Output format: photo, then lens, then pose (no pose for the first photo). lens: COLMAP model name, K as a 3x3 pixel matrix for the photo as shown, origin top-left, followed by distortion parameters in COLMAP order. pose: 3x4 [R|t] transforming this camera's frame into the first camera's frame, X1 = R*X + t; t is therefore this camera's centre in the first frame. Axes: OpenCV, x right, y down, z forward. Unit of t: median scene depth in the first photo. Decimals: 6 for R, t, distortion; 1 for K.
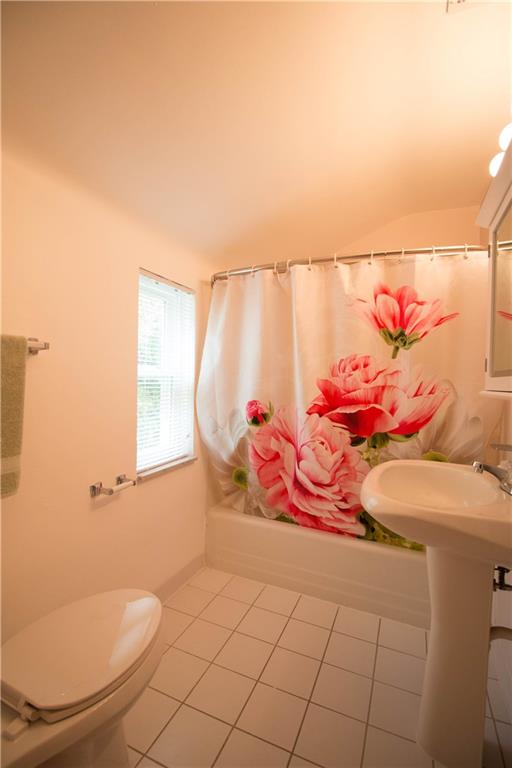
lens RADIAL K [[354.9, 0, 253.7], [0, 354.9, 384.7], [0, 0, 1]] dist [-0.008108, -0.006006]
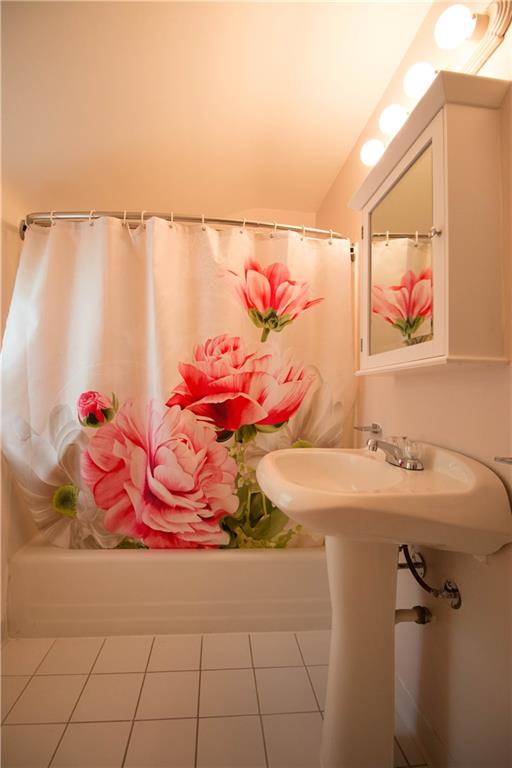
lens RADIAL K [[354.9, 0, 257.1], [0, 354.9, 384.2], [0, 0, 1]] dist [-0.008108, -0.006006]
pose [[0.868117, 0.005146, 0.496333, -0.068635], [0.011618, 0.999462, -0.030682, 0.058954], [-0.496223, 0.032402, 0.867590, 0.196129]]
